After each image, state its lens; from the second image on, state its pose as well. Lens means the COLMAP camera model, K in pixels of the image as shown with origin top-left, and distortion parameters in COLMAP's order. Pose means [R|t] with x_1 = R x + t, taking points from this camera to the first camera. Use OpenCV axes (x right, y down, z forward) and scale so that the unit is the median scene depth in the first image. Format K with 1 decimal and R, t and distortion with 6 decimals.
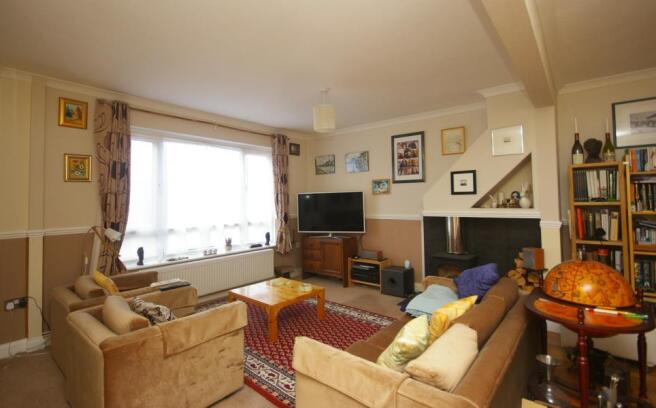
lens RADIAL K [[305.5, 0, 327.6], [0, 305.5, 188.7], [0, 0, 1]] dist [0.000598, 0.000040]
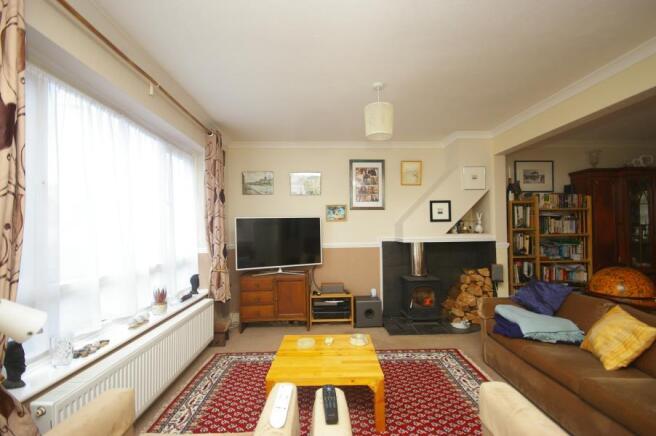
lens RADIAL K [[288.0, 0, 328.1], [0, 288.0, 226.8], [0, 0, 1]] dist [-0.000856, -0.000013]
pose [[0.753795, 0.010507, 0.657025, -0.443753], [-0.023150, 0.999676, 0.010573, 0.028786], [-0.656701, -0.023180, 0.753794, 0.386824]]
